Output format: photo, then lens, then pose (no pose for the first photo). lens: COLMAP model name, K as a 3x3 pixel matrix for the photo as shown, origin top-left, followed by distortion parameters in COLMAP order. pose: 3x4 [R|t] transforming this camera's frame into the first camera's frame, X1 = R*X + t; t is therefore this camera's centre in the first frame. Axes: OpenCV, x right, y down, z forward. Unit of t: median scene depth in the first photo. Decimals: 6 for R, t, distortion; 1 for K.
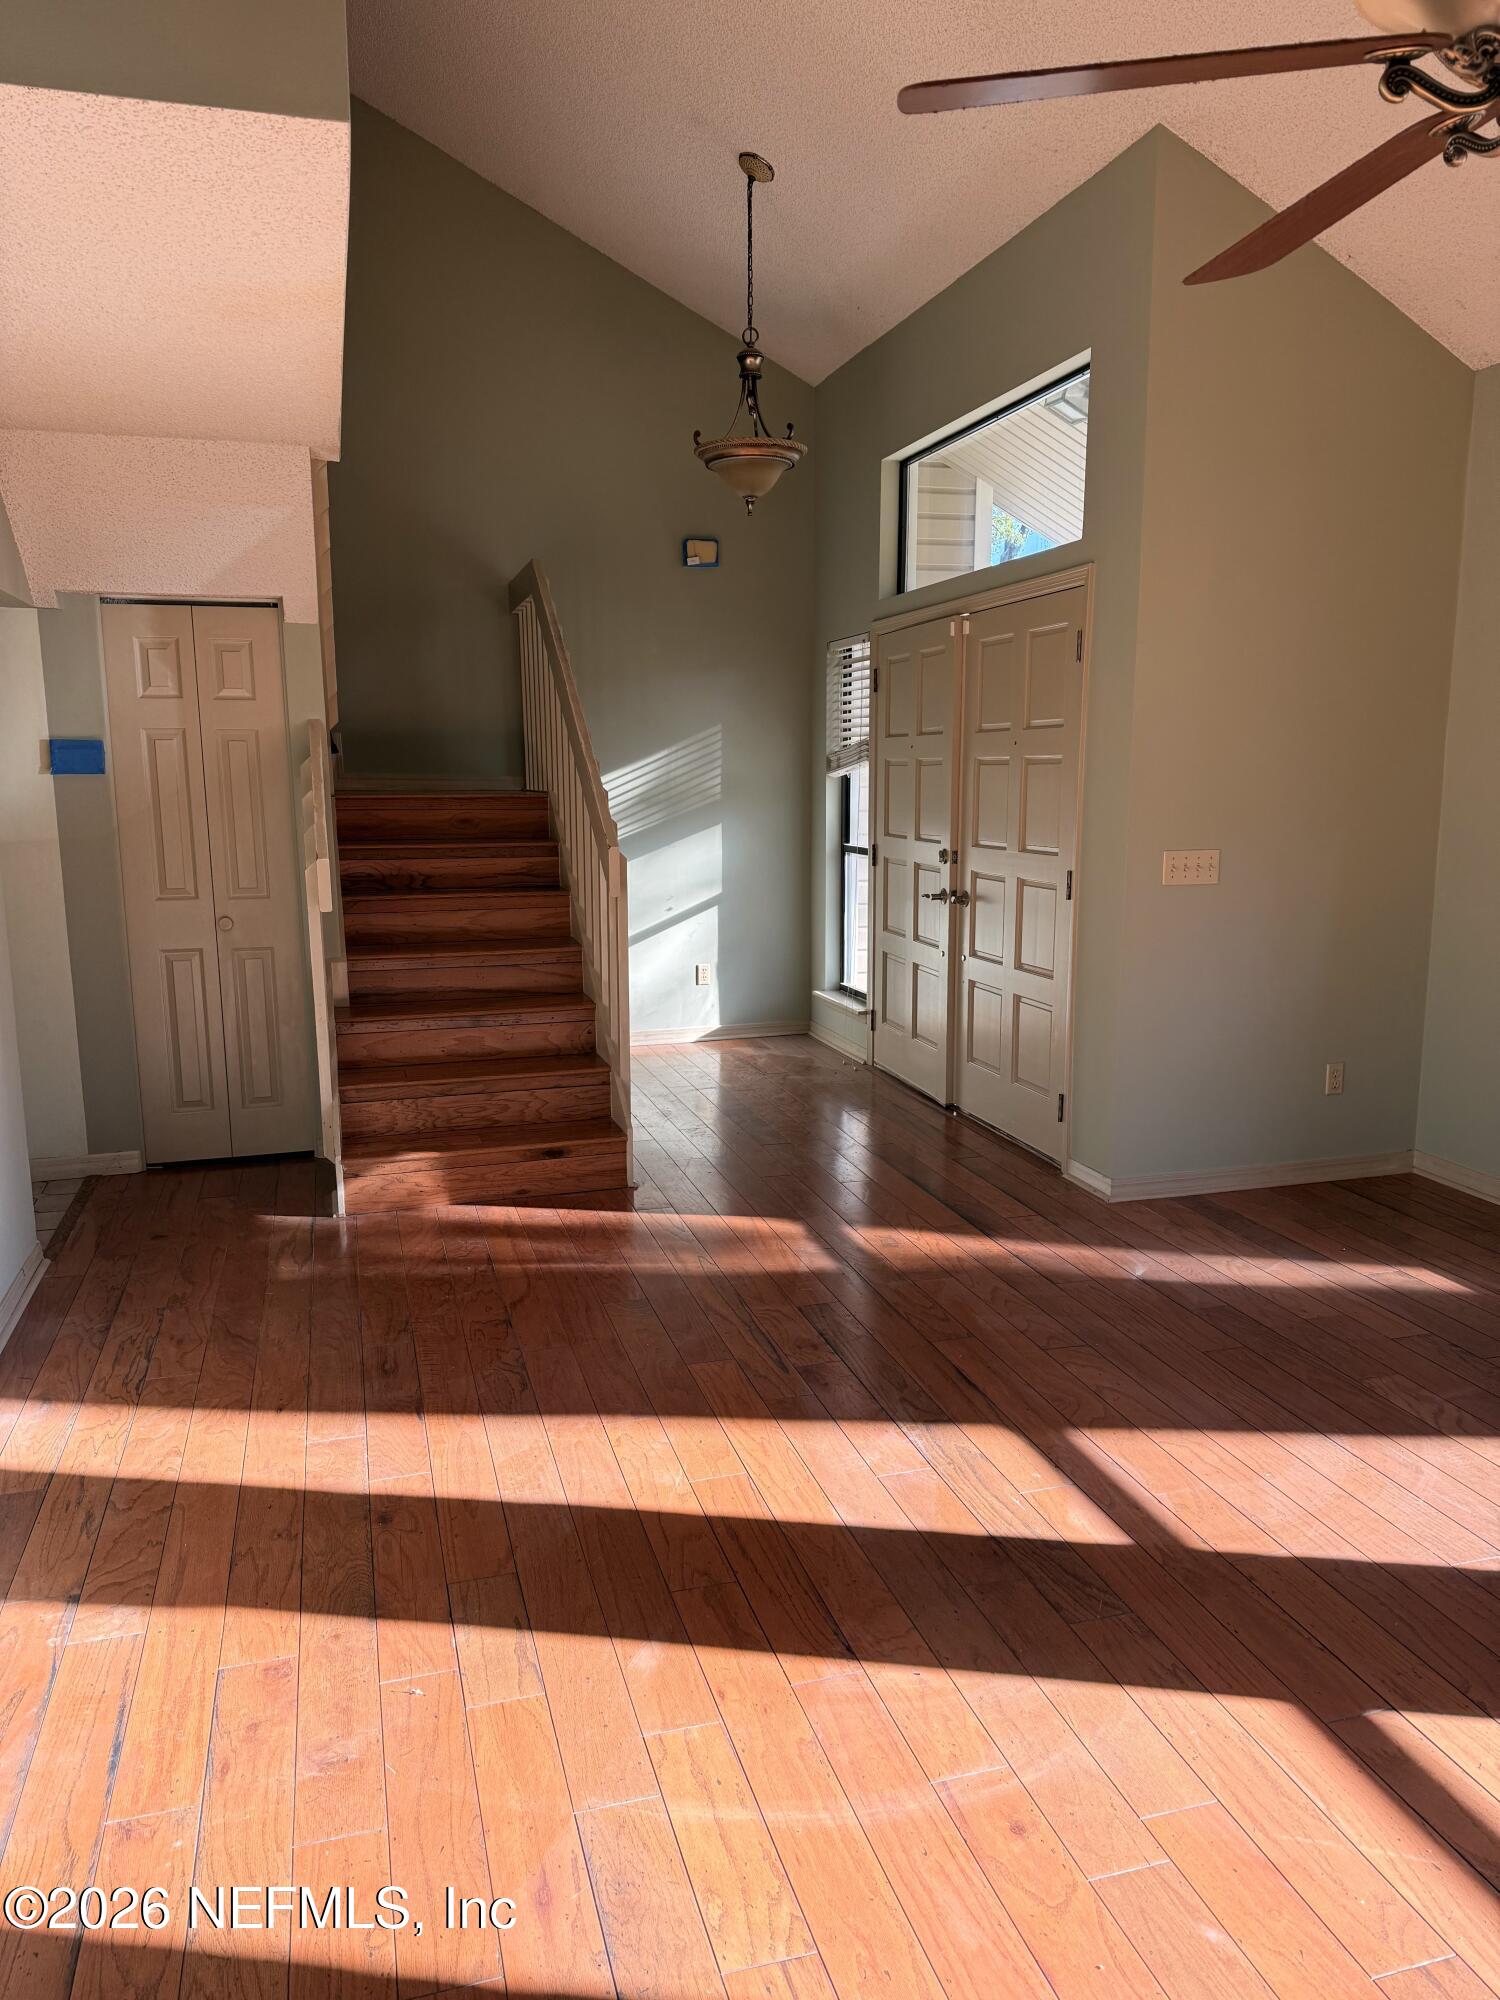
lens RADIAL K [[1394.6, 0, 750.0], [0, 1394.6, 1000.0], [0, 0, 1]] dist [0.092866, -0.125461]
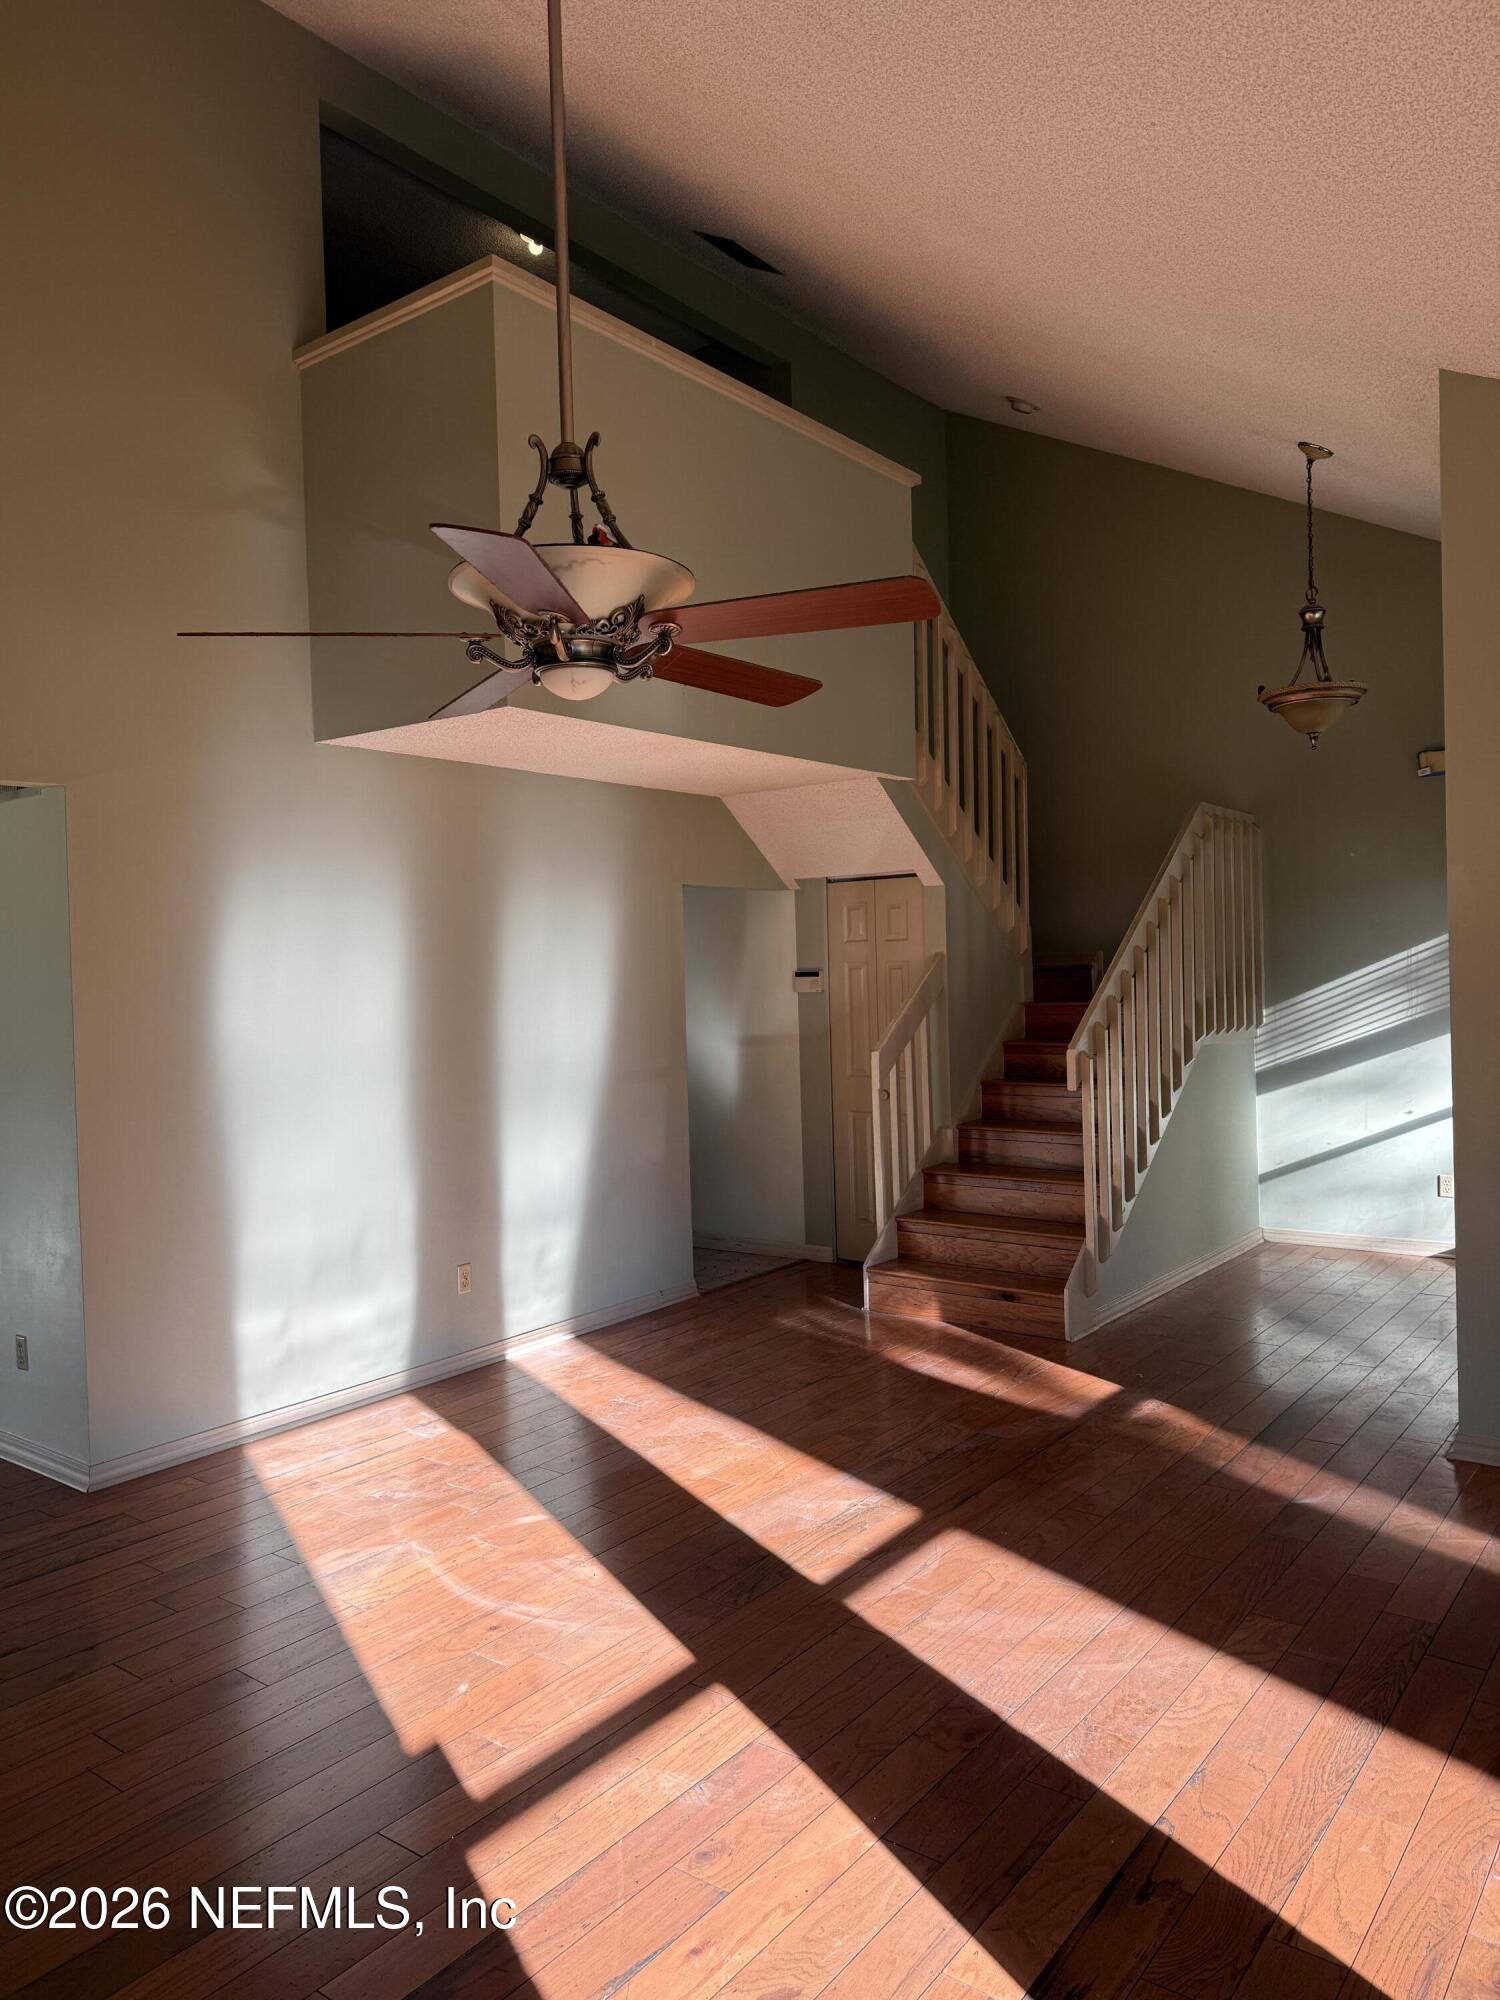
lens RADIAL K [[1394.6, 0, 750.0], [0, 1394.6, 1000.0], [0, 0, 1]] dist [0.092866, -0.125461]
pose [[0.593024, 0.004359, -0.805173, 0.713313], [-0.110089, 0.991033, -0.075717, -0.029885], [0.797623, 0.133543, 0.588187, 0.057156]]
